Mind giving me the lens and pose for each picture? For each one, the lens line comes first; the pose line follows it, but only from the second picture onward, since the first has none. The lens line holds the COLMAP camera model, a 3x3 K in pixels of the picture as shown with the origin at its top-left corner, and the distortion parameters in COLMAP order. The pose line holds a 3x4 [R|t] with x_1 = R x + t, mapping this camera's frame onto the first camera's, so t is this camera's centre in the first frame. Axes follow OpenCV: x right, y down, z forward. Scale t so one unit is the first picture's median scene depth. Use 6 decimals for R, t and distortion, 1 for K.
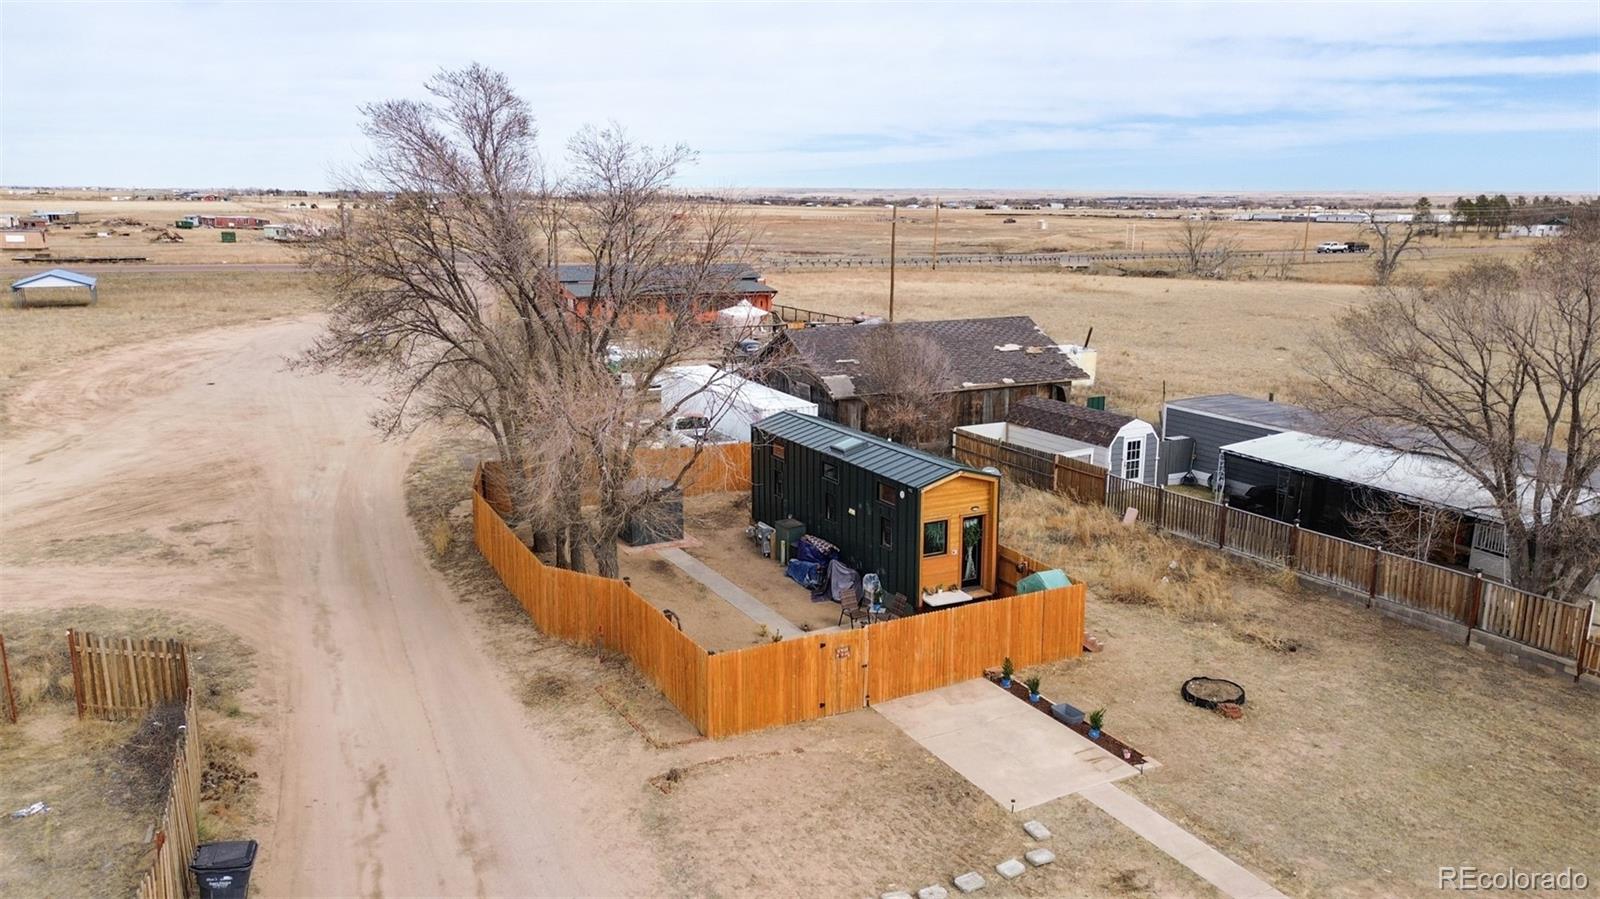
lens RADIAL K [[1120.8, 0, 809.6], [0, 1120.8, 452.3], [0, 0, 1]] dist [0.097965, -0.115815]
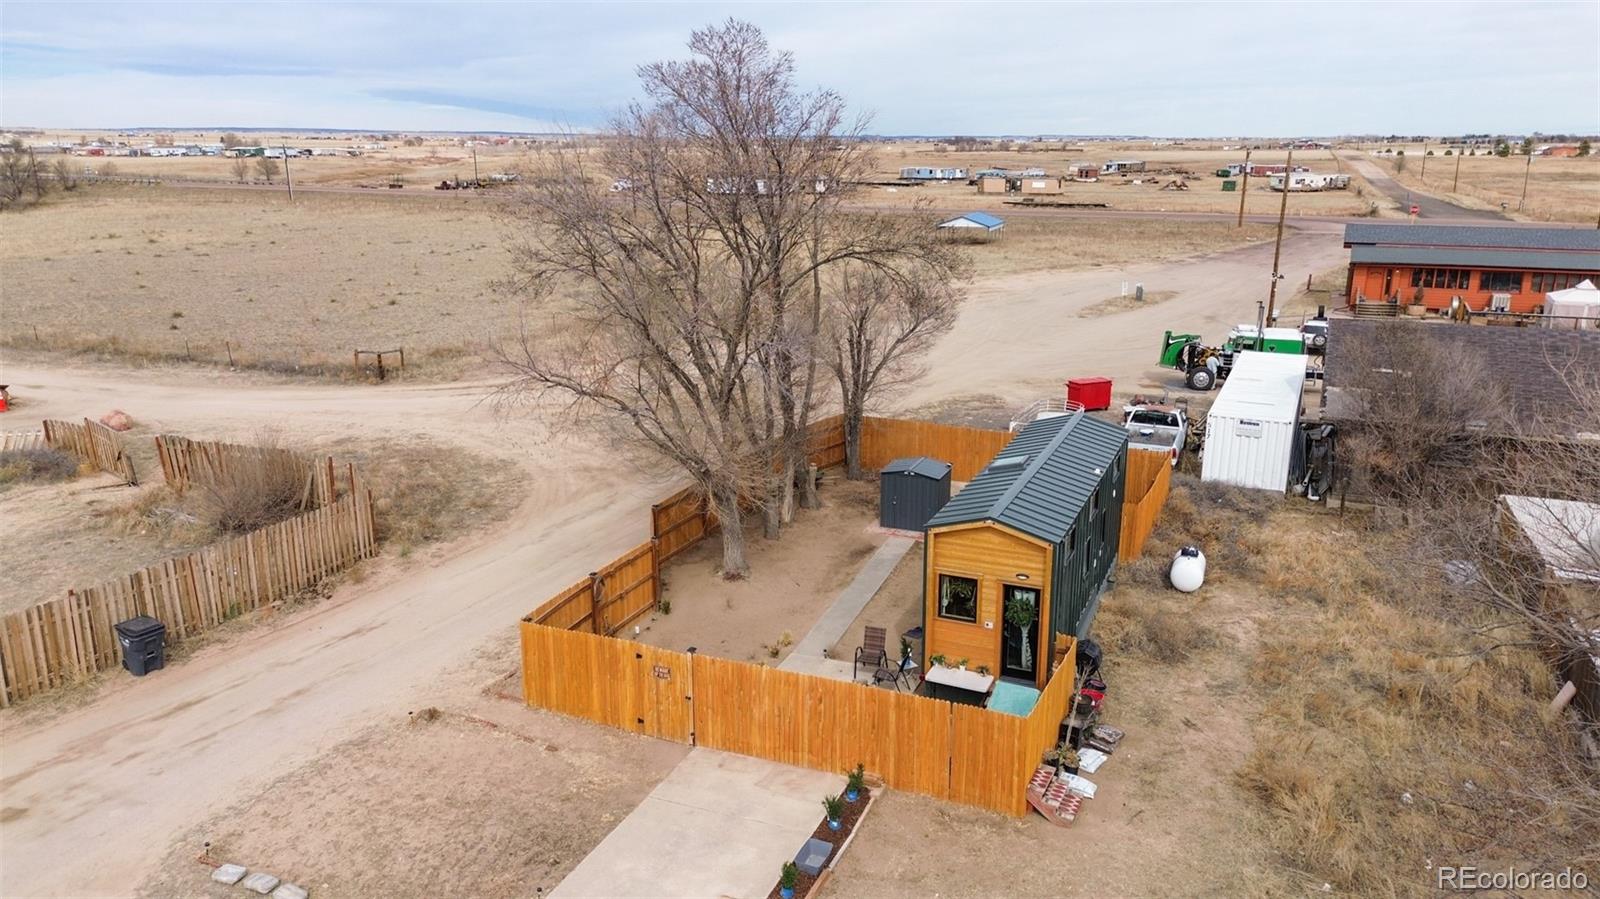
lens RADIAL K [[1120.8, 0, 809.6], [0, 1120.8, 452.3], [0, 0, 1]] dist [0.097965, -0.115815]
pose [[0.629122, 0.198421, -0.751555, 0.606393], [-0.165600, 0.978887, 0.119817, -0.096169], [0.759462, 0.049078, 0.648698, 0.420141]]
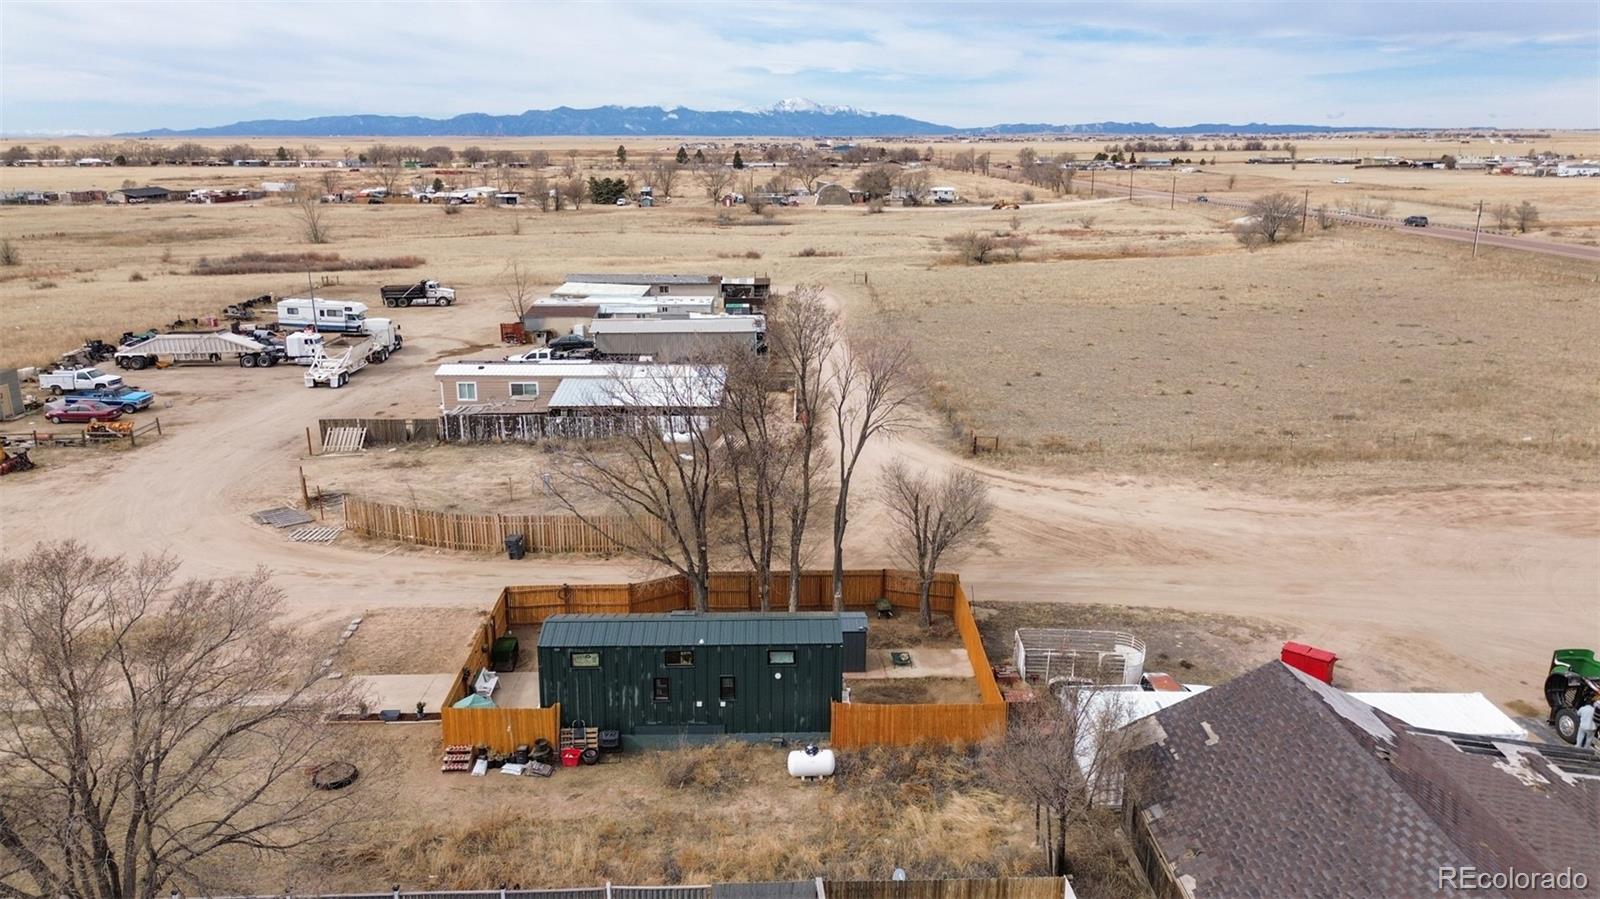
lens RADIAL K [[1120.8, 0, 809.6], [0, 1120.8, 452.3], [0, 0, 1]] dist [0.097965, -0.115815]
pose [[-0.447236, 0.229377, -0.864503, 1.075750], [-0.193873, 0.918715, 0.344058, -0.668141], [0.873151, 0.321479, -0.366413, 1.670609]]
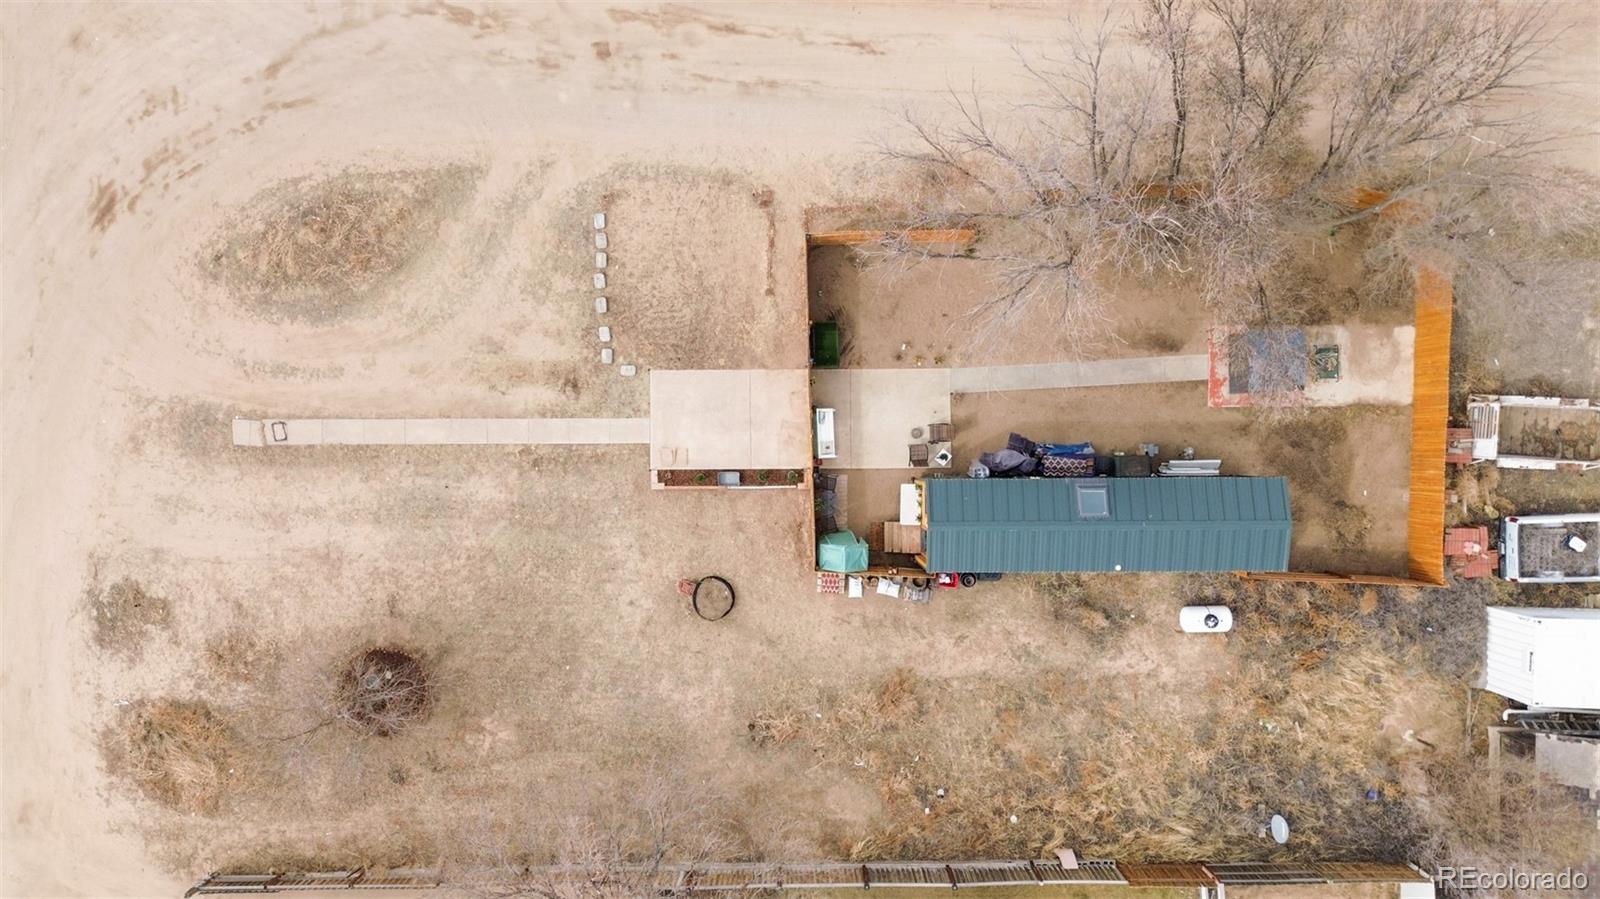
lens RADIAL K [[1120.8, 0, 809.6], [0, 1120.8, 452.3], [0, 0, 1]] dist [0.097965, -0.115815]
pose [[-0.466689, 0.884415, 0.003375, 0.119780], [-0.190656, -0.104330, 0.976097, -0.995019], [0.863627, 0.454890, 0.217309, 0.631307]]
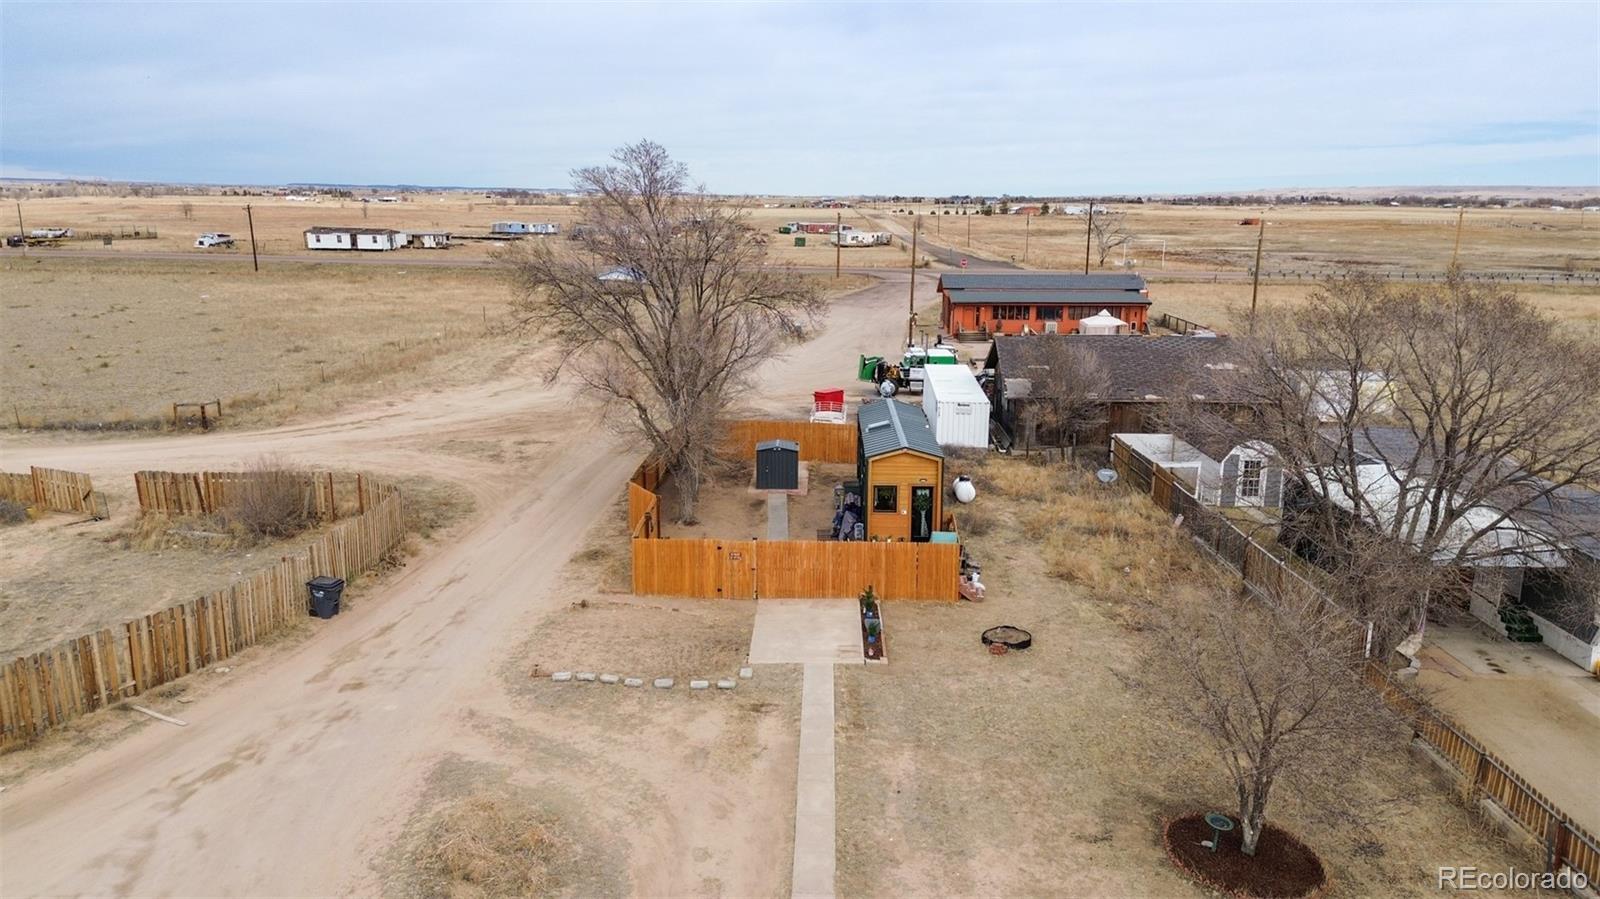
lens RADIAL K [[1120.8, 0, 809.6], [0, 1120.8, 452.3], [0, 0, 1]] dist [0.097965, -0.115815]
pose [[0.874215, 0.106000, -0.473828, 0.641839], [-0.107239, 0.993931, 0.024495, 0.001462], [0.473549, 0.029399, 0.880277, -0.178476]]
